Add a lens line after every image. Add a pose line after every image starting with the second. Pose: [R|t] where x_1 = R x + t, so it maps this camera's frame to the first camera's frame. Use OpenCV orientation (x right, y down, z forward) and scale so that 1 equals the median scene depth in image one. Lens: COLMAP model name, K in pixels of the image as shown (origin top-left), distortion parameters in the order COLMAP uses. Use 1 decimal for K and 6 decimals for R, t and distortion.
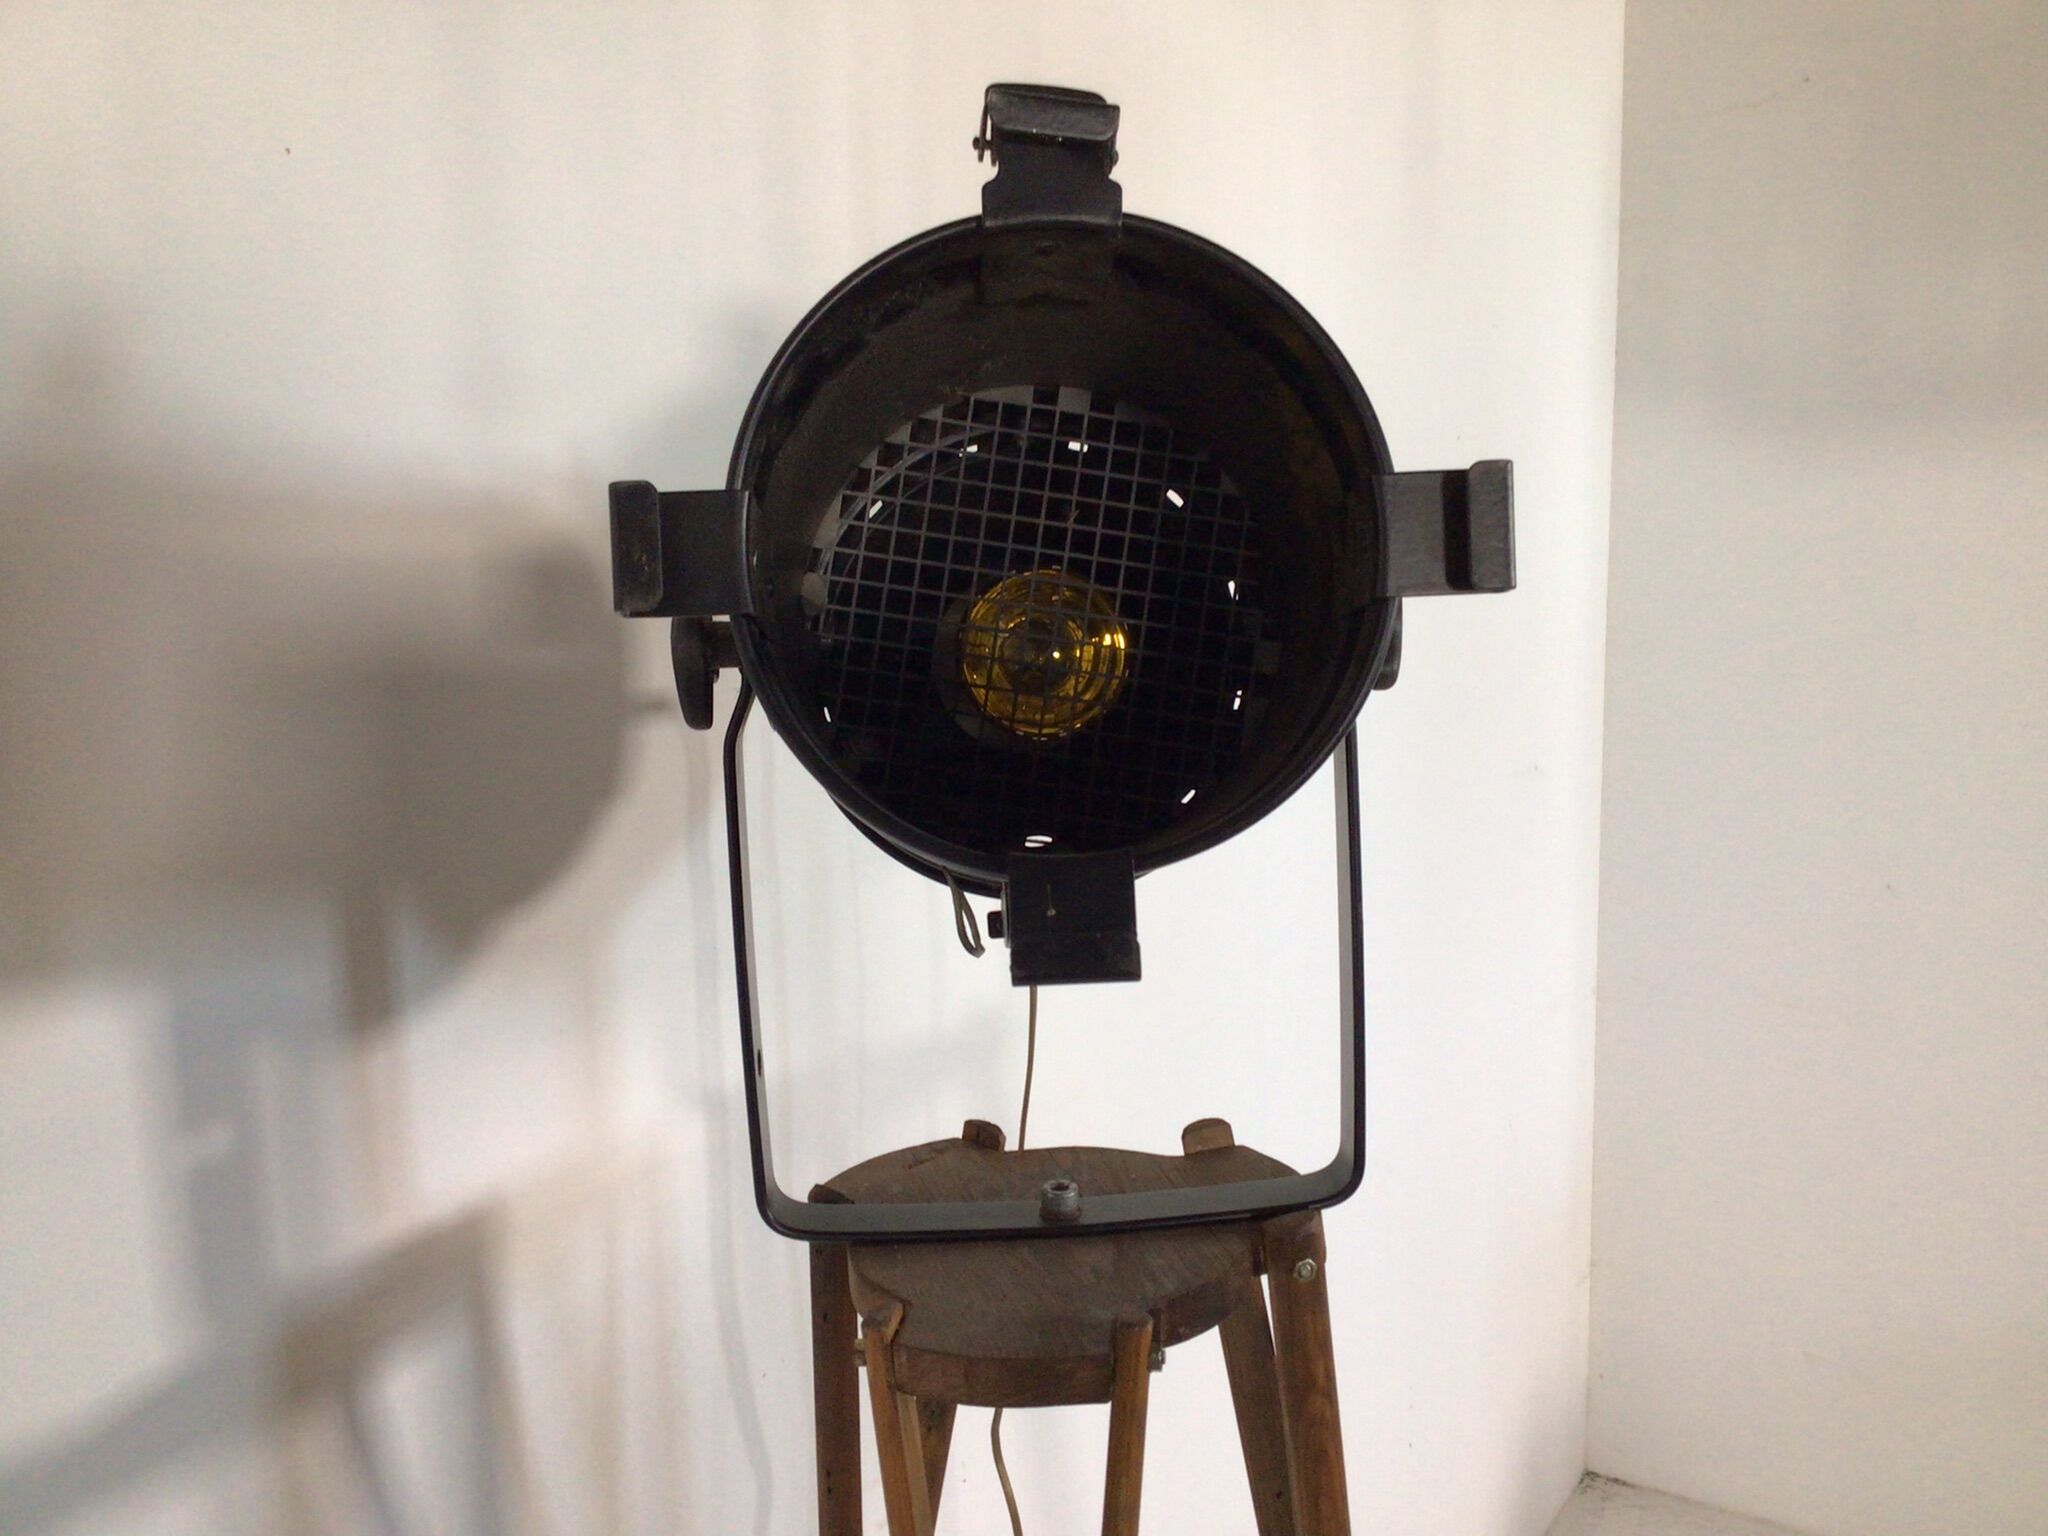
lens RADIAL K [[1832.9, 0, 1010.2], [0, 1832.9, 754.5], [0, 0, 1]] dist [0.096783, -0.162902]
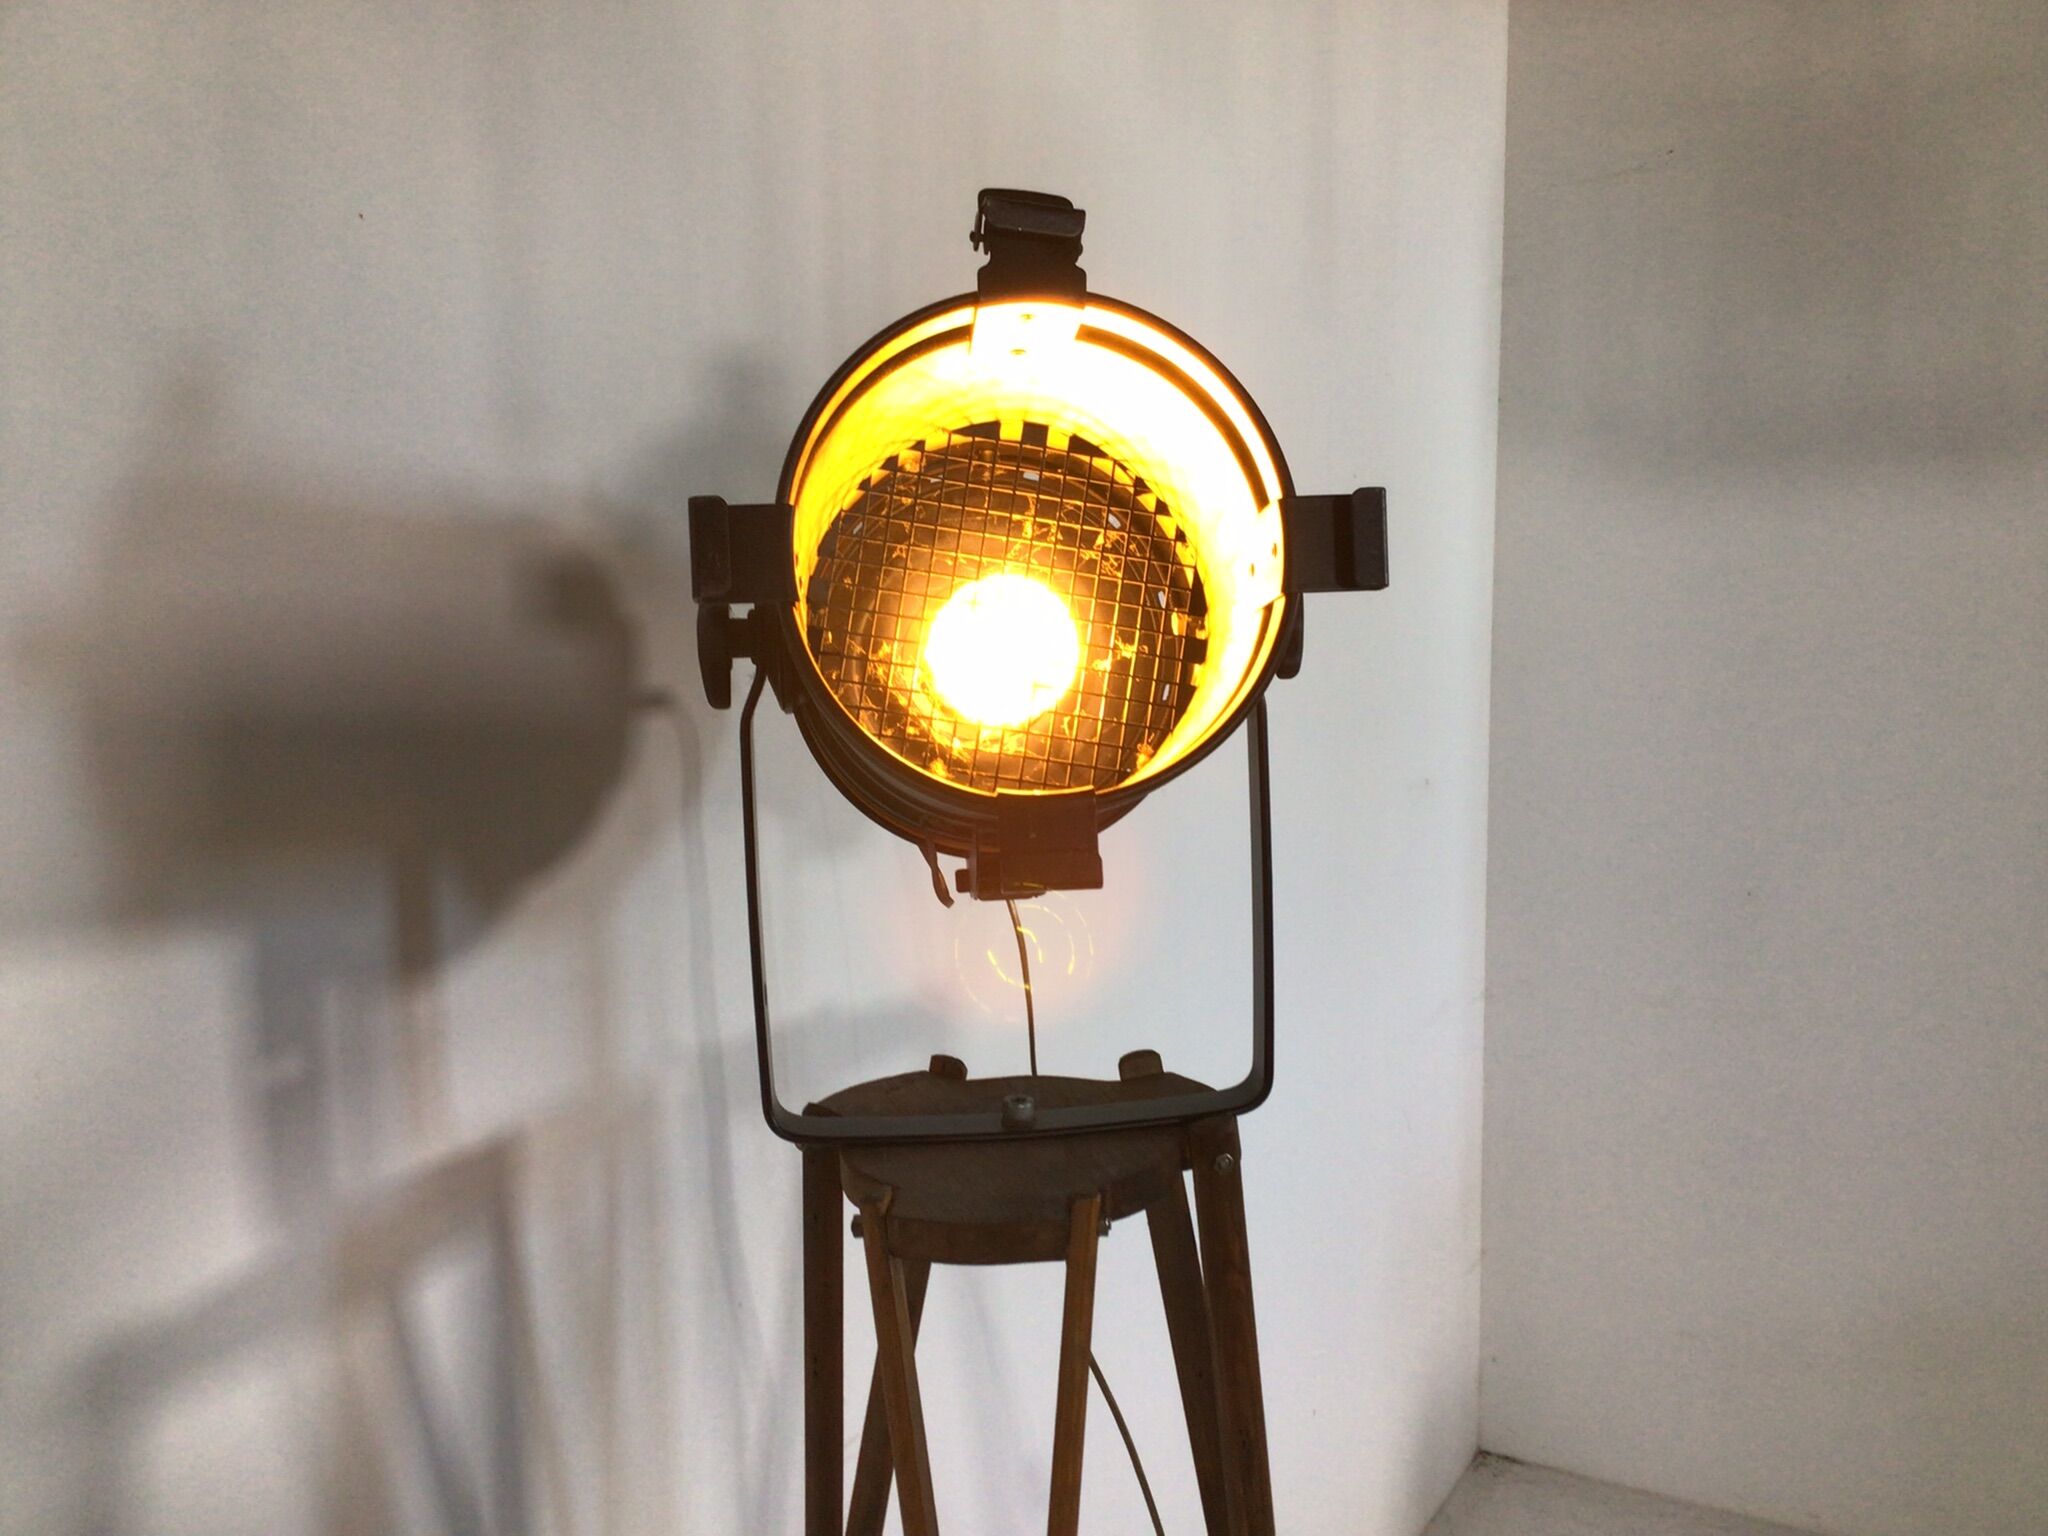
lens RADIAL K [[1832.9, 0, 1023.8], [0, 1832.9, 761.3], [0, 0, 1]] dist [0.096783, -0.162902]
pose [[0.998378, 0.001205, 0.056927, -0.037309], [-0.000317, 0.999878, -0.015617, 0.035829], [-0.056939, 0.015574, 0.998256, -0.184318]]
